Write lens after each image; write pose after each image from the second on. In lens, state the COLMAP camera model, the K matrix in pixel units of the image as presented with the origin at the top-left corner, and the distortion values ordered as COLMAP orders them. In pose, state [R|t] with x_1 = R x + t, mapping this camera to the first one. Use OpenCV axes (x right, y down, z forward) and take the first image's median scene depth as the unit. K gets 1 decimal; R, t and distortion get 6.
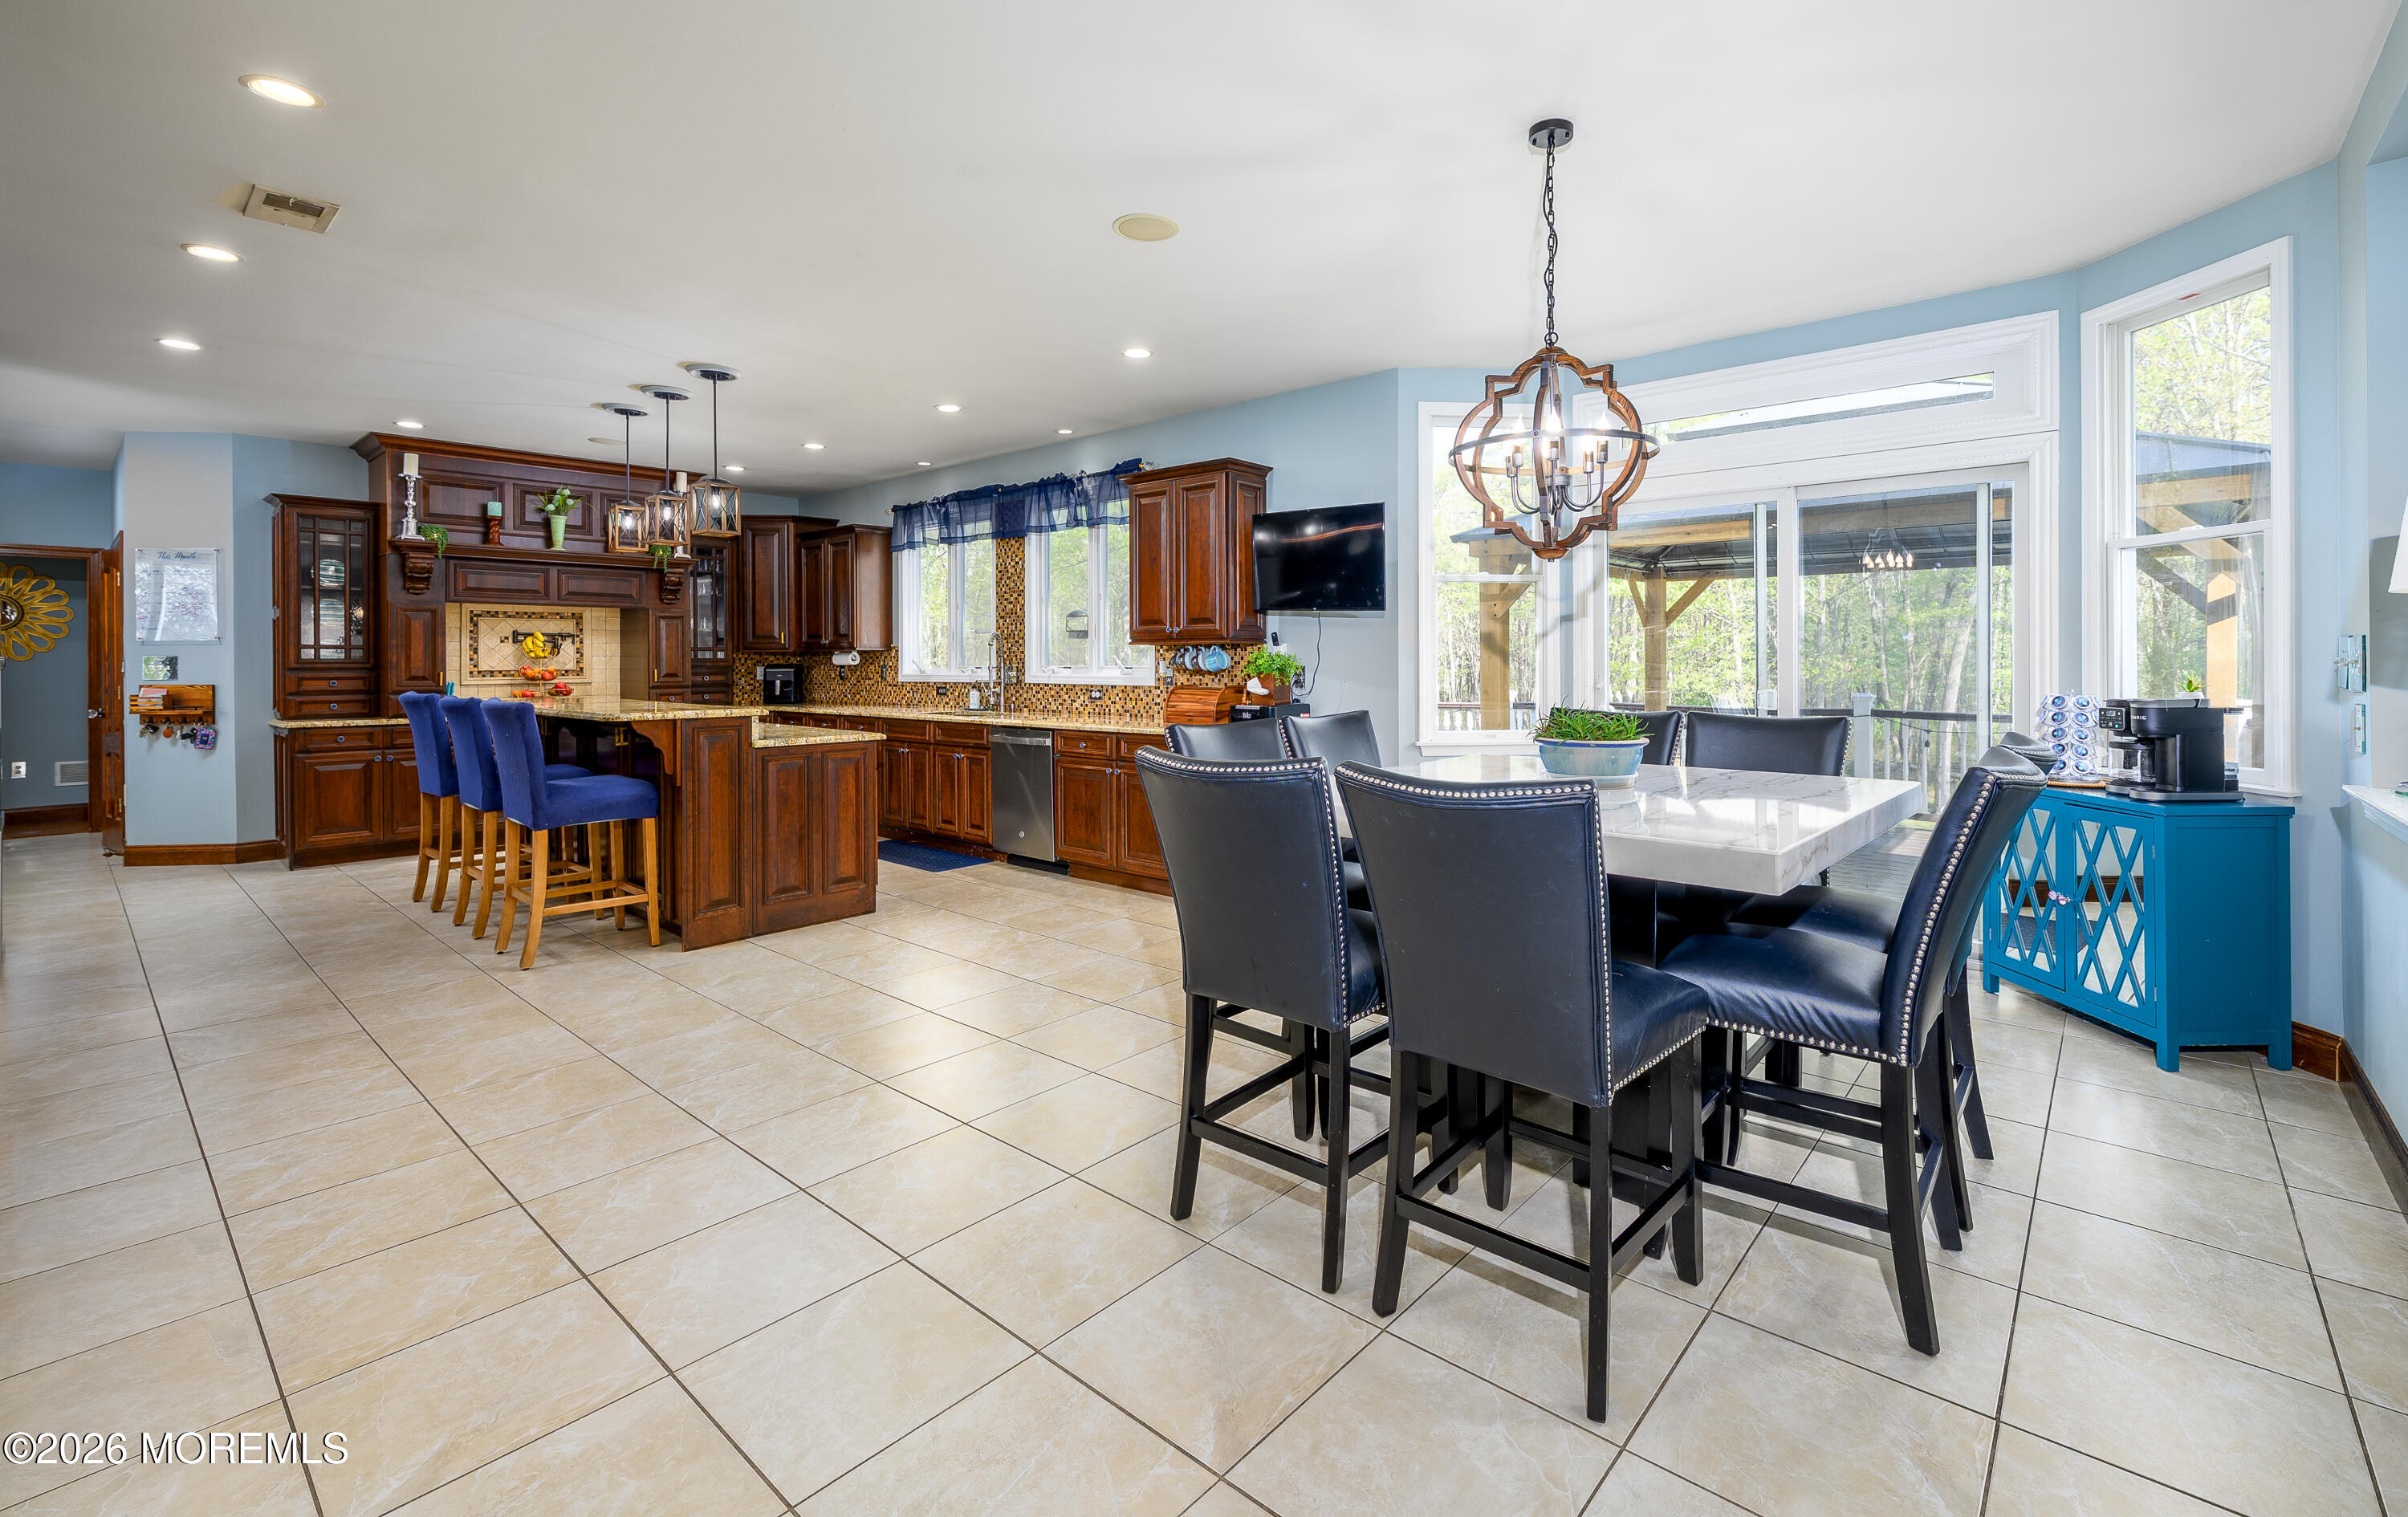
lens RADIAL K [[1006.1, 0, 1242.6], [0, 1006.1, 663.0], [0, 0, 1]] dist [0.002420, -0.000104]
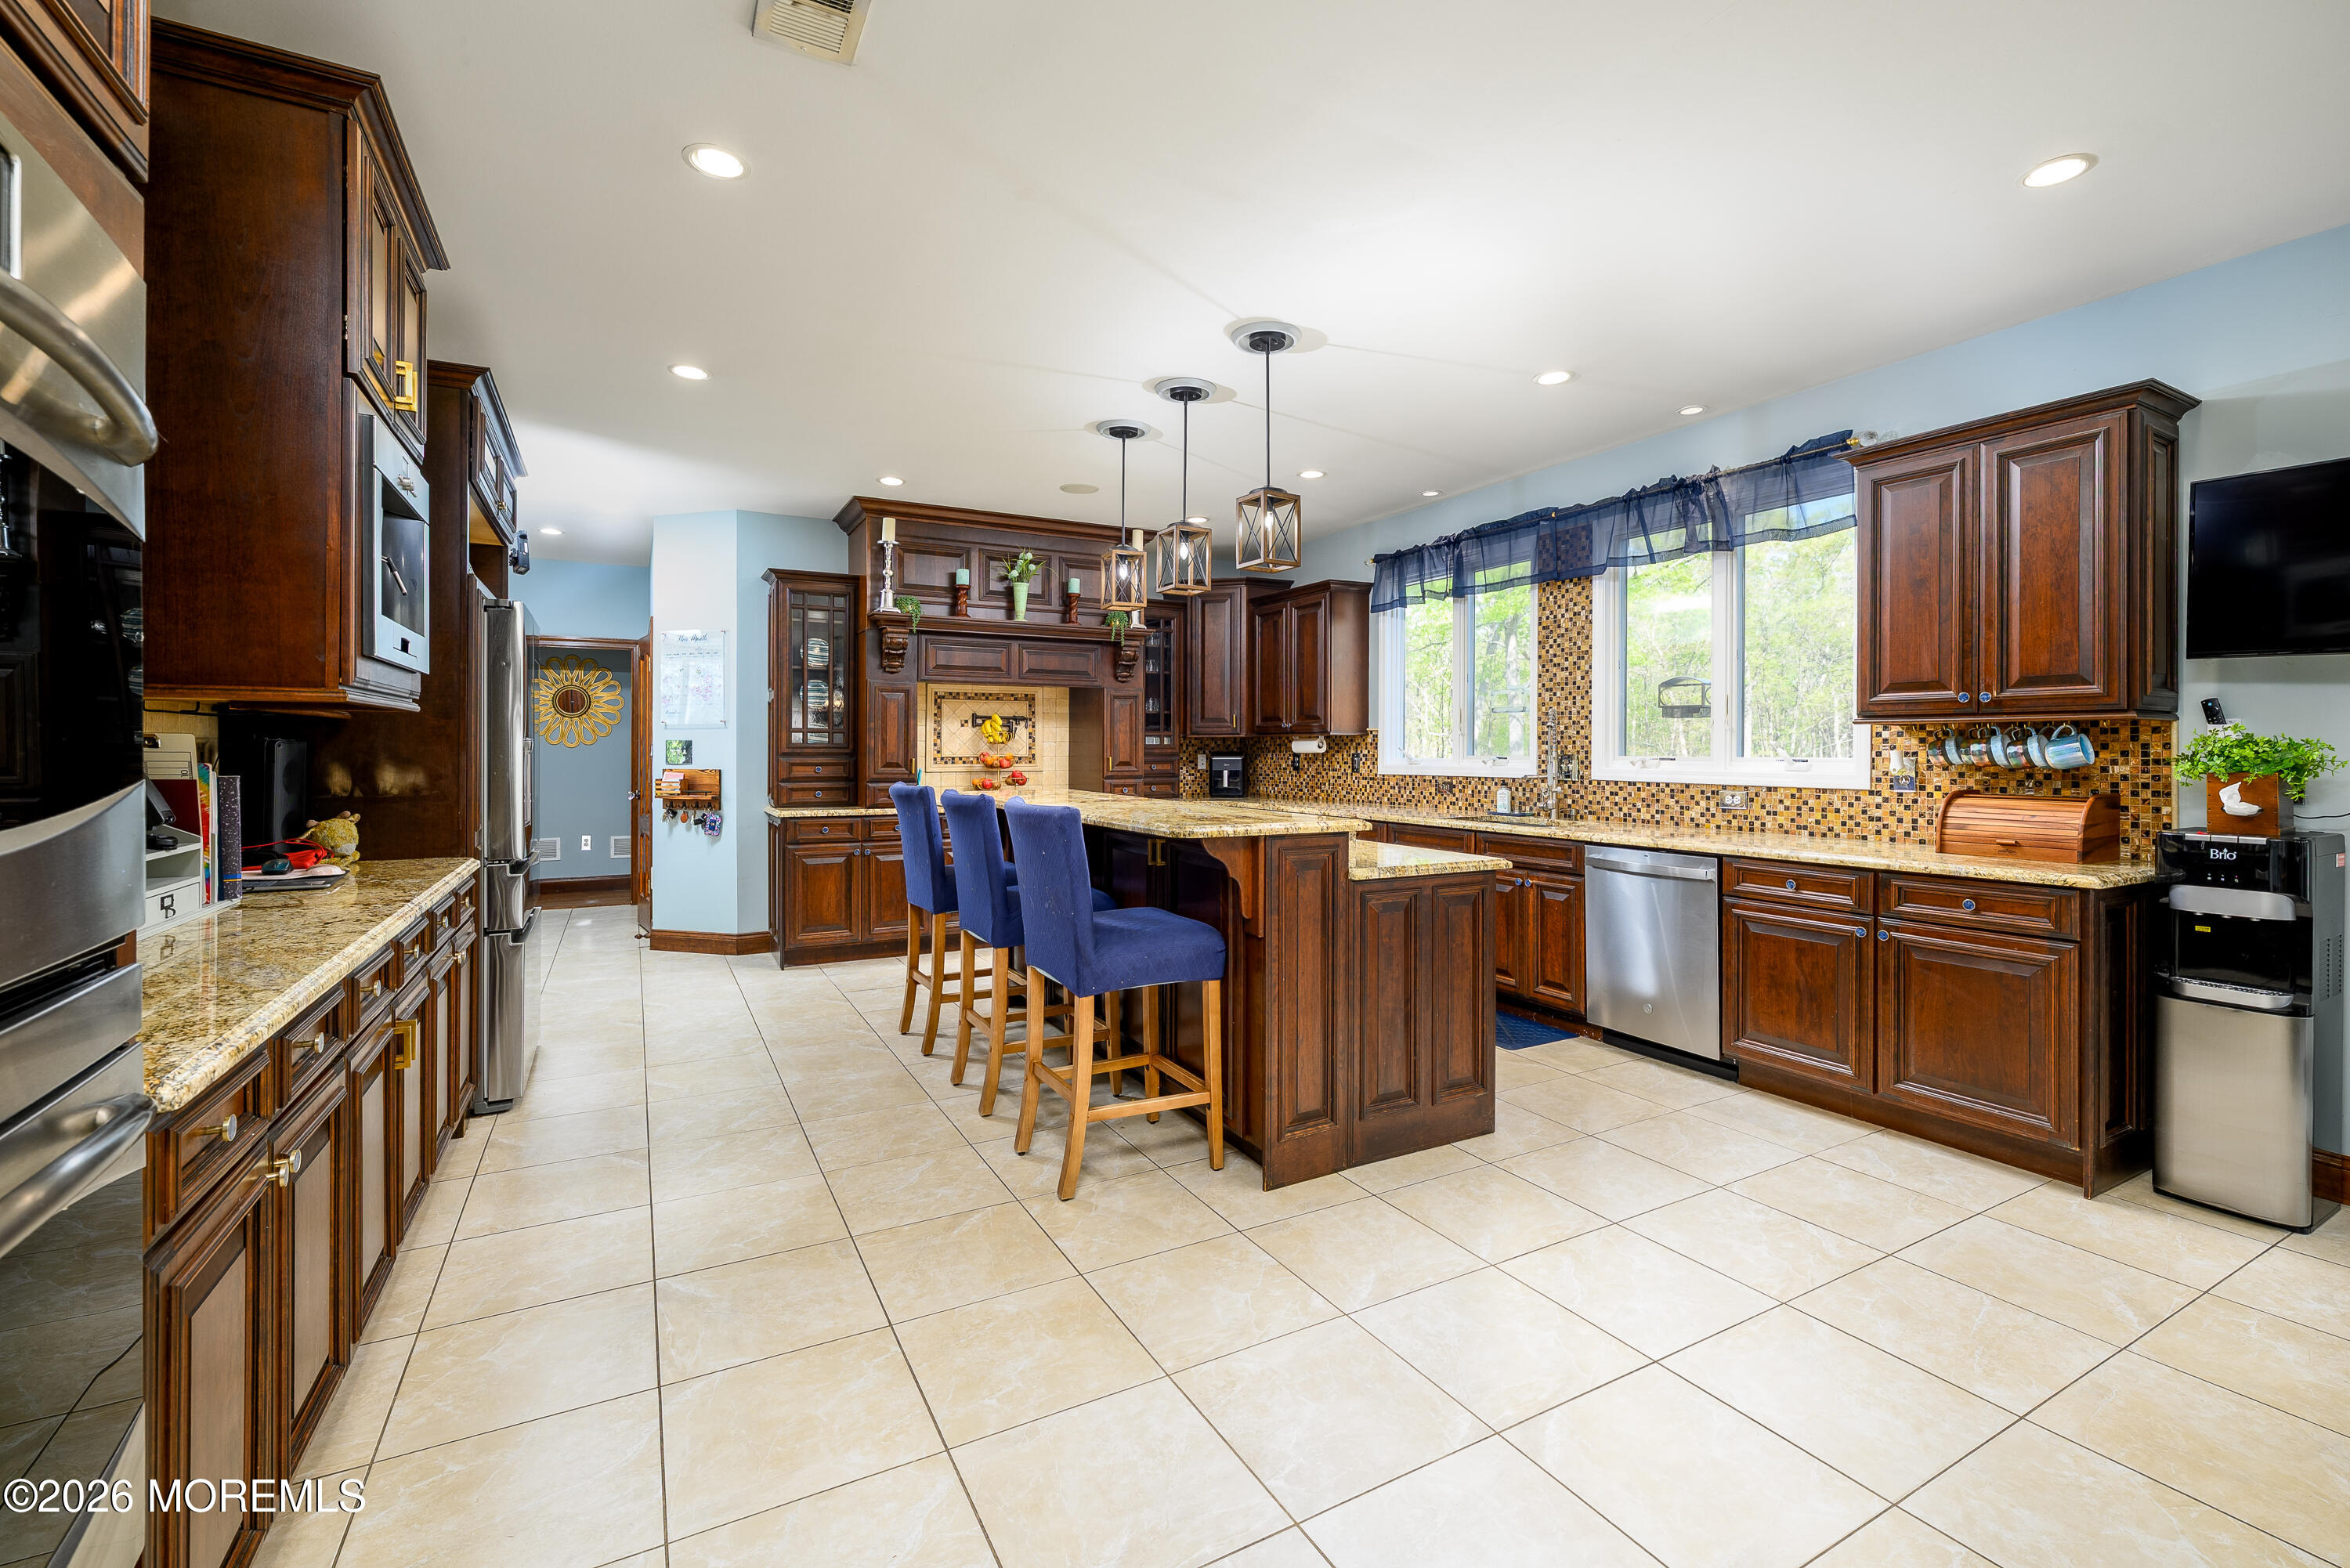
lens RADIAL K [[993.5, 0, 1191.8], [0, 993.5, 748.9], [0, 0, 1]] dist [-0.000815, -0.000006]
pose [[0.937851, 0.005087, -0.347002, -0.253065], [-0.005968, 0.999981, -0.001470, 0.000316], [0.346988, 0.003449, 0.937863, 0.251084]]
